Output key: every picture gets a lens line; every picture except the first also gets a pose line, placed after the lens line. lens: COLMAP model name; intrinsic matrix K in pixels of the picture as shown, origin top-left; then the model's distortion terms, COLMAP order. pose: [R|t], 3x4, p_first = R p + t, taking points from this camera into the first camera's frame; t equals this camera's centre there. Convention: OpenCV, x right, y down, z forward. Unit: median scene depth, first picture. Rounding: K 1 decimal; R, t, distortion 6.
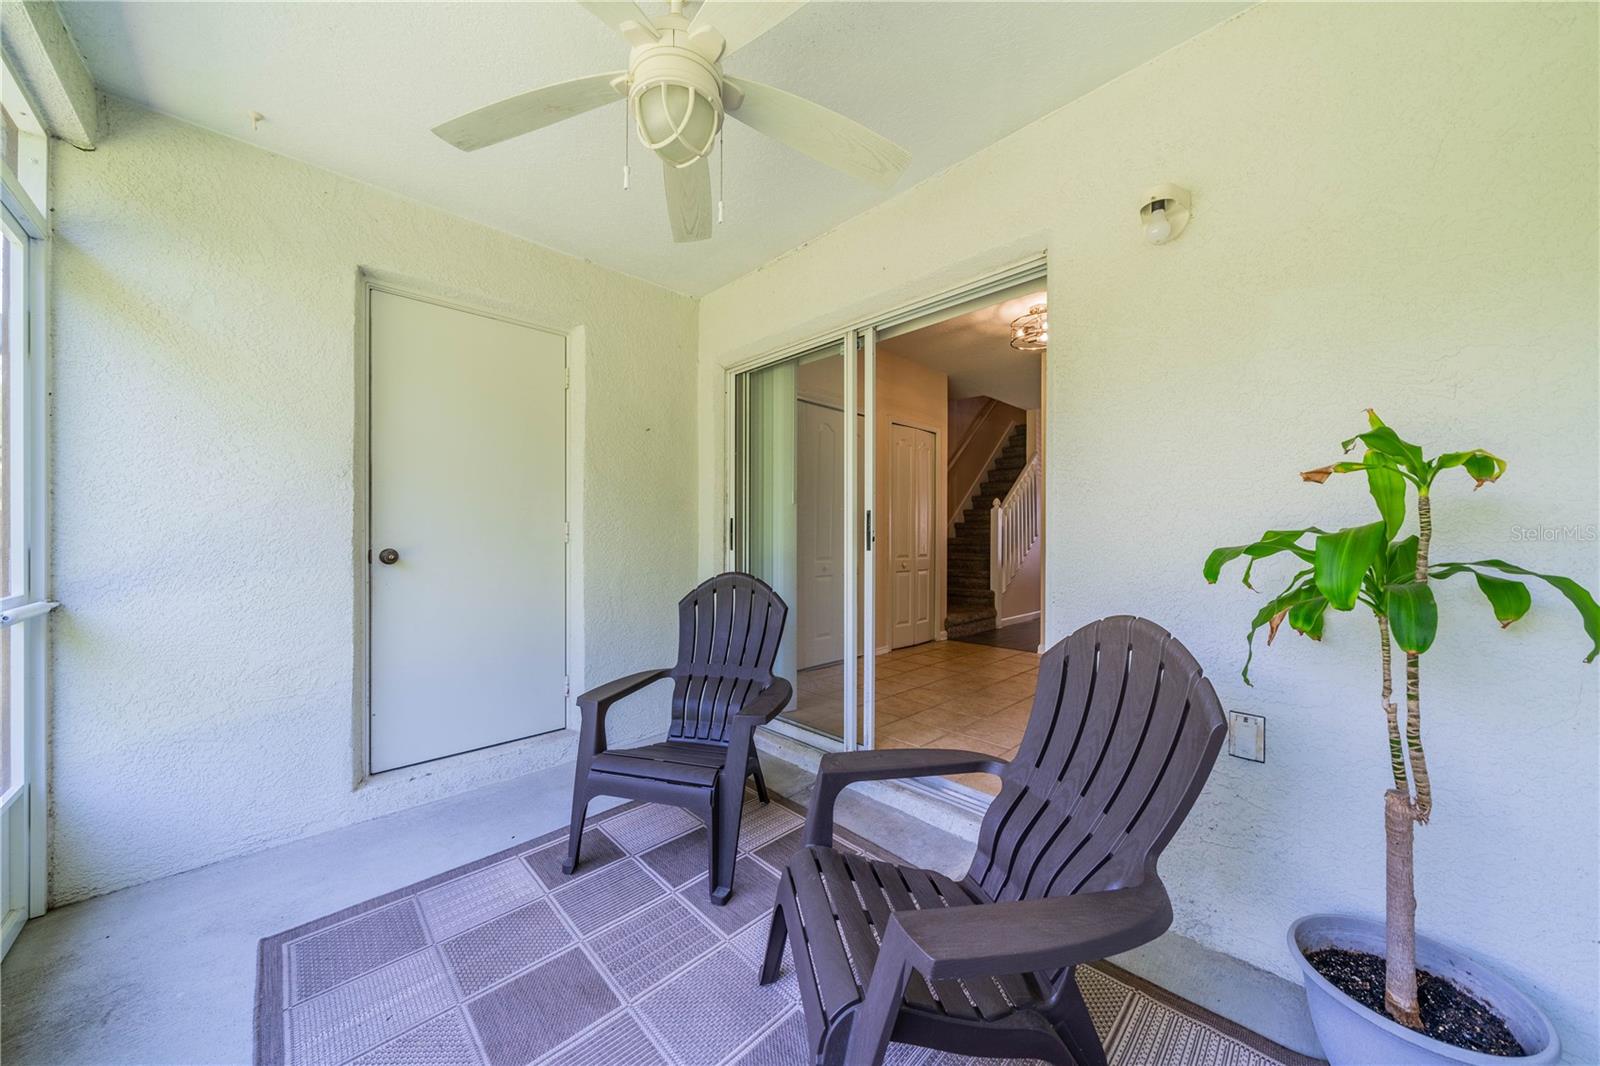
lens RADIAL K [[554.7, 0, 797.1], [0, 554.7, 534.3], [0, 0, 1]] dist [-0.007511, 0.000181]
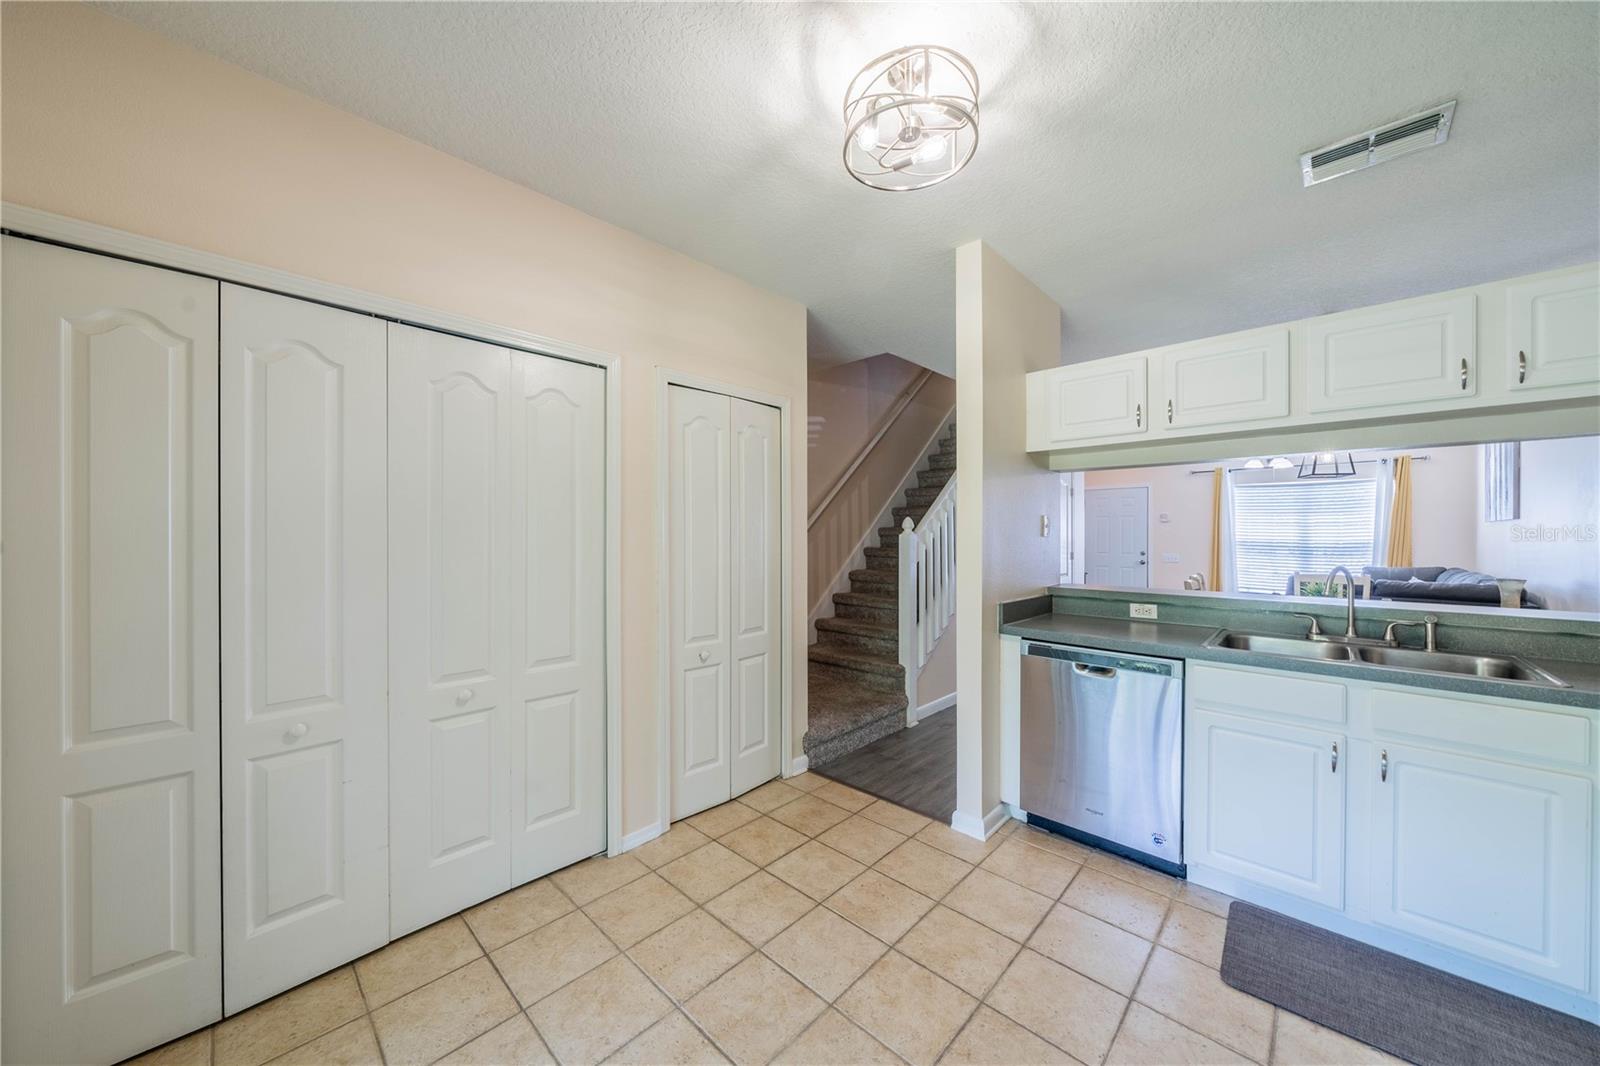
lens RADIAL K [[554.7, 0, 787.5], [0, 554.7, 533.4], [0, 0, 1]] dist [-0.007511, 0.000181]
pose [[0.999698, -0.007658, 0.023353, 0.209864], [0.007627, 0.999970, 0.001415, -0.048437], [-0.023363, -0.001237, 0.999726, 0.379865]]
